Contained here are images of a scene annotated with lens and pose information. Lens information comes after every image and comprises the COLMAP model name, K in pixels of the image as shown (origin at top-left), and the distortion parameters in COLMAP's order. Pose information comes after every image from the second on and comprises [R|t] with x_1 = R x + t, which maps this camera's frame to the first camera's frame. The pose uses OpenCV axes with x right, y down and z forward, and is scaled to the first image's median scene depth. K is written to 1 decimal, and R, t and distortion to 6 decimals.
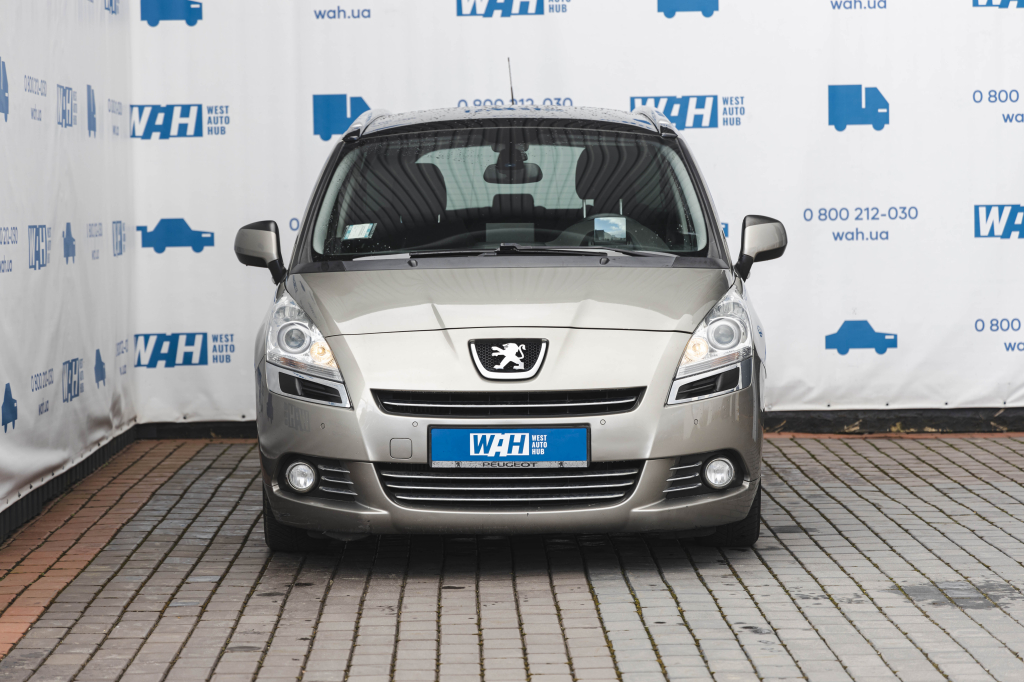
lens RADIAL K [[2962.3, 0, 512.0], [0, 2962.3, 341.0], [0, 0, 1]] dist [0.086215, -0.209636]
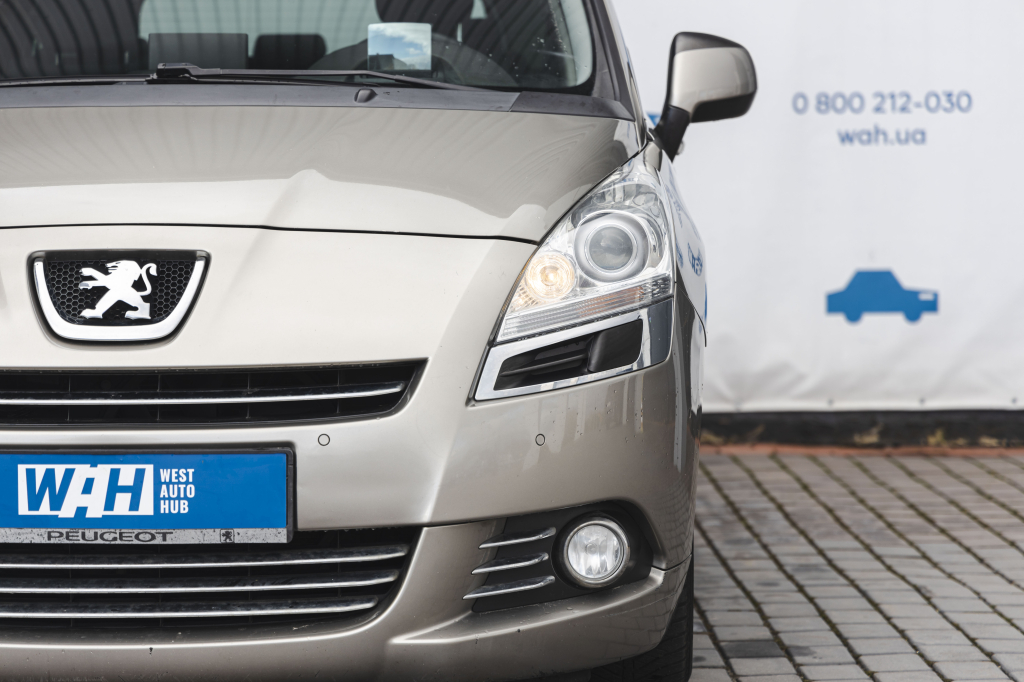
lens RADIAL K [[2962.3, 0, 512.0], [0, 2962.3, 341.0], [0, 0, 1]] dist [0.086215, -0.209636]
pose [[0.999985, 0.005236, 0.001793, 0.055001], [-0.005239, 0.999984, 0.001960, 0.011261], [-0.001782, -0.001969, 0.999996, 0.537443]]
